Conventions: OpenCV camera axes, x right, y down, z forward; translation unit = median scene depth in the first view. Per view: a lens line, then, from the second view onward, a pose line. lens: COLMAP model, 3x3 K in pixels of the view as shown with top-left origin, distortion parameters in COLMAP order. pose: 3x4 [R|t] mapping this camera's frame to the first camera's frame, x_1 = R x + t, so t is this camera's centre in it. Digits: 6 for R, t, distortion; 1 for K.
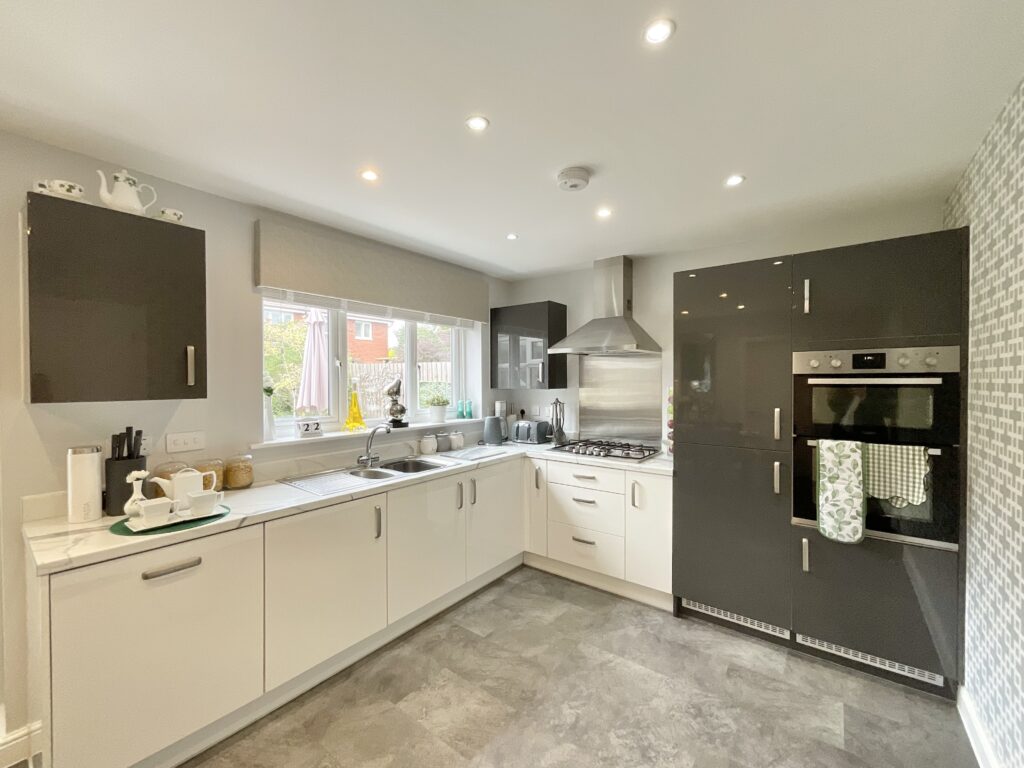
lens RADIAL K [[416.5, 0, 511.7], [0, 416.5, 385.7], [0, 0, 1]] dist [0.012327, -0.006765]
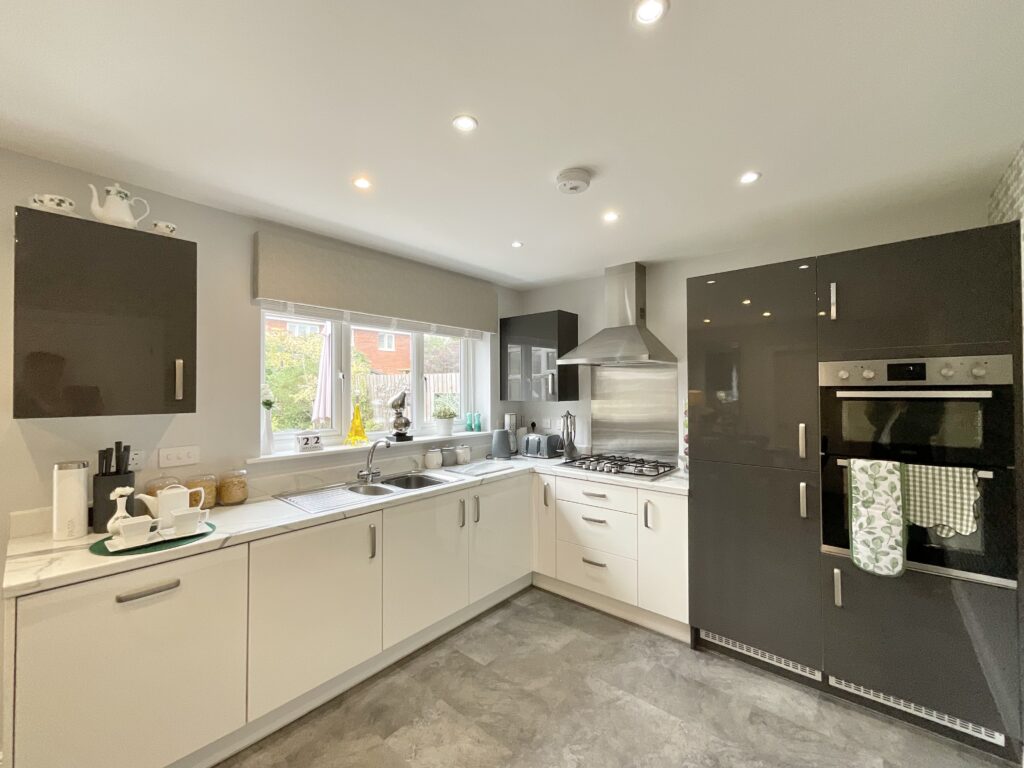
lens RADIAL K [[416.5, 0, 511.7], [0, 416.5, 385.7], [0, 0, 1]] dist [0.012327, -0.006765]
pose [[0.998518, -0.001901, -0.054382, 0.055102], [0.000591, 0.999710, -0.024090, -0.007918], [0.054412, 0.024023, 0.998230, 0.055867]]
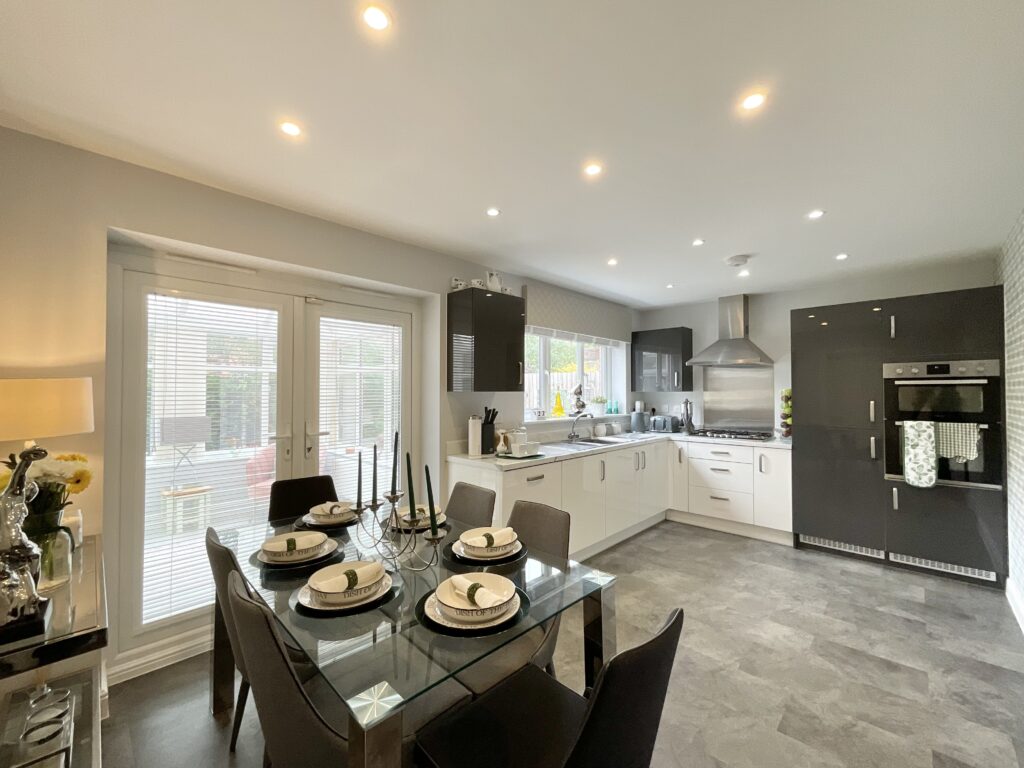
lens RADIAL K [[416.5, 0, 511.7], [0, 416.5, 385.7], [0, 0, 1]] dist [0.012327, -0.006765]
pose [[0.993586, 0.000358, -0.113079, -0.519460], [-0.003506, 0.999612, -0.027640, 0.048480], [0.113025, 0.027859, 0.993201, -0.690429]]
